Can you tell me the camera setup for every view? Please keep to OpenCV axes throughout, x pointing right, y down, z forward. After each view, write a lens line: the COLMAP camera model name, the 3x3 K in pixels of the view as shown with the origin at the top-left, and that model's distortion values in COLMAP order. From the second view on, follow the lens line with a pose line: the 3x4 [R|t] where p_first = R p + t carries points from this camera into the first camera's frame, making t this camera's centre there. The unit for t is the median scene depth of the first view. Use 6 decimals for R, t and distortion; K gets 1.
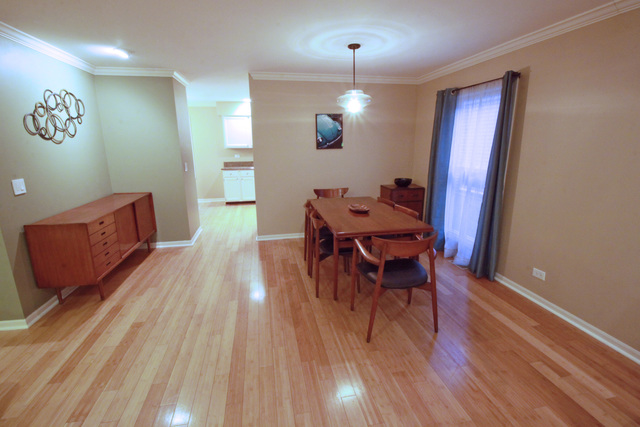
lens RADIAL K [[297.6, 0, 319.0], [0, 297.6, 213.2], [0, 0, 1]] dist [0.001890, -0.013907]
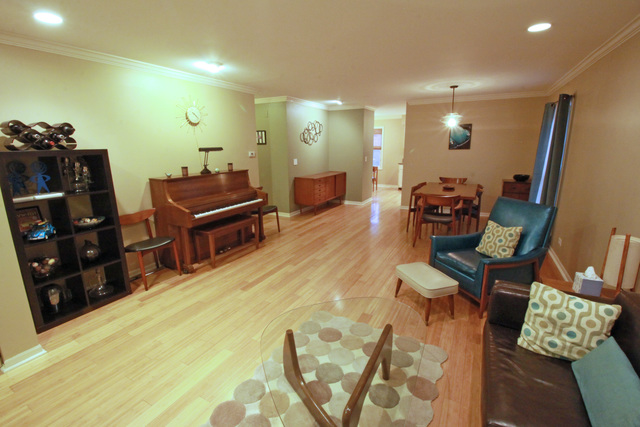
lens RADIAL K [[297.6, 0, 319.0], [0, 297.6, 213.2], [0, 0, 1]] dist [0.001890, -0.013907]
pose [[0.769909, 0.142808, -0.621970, 0.530806], [-0.146047, 0.988202, 0.046112, 0.131588], [0.621217, 0.055335, 0.781682, -0.570701]]
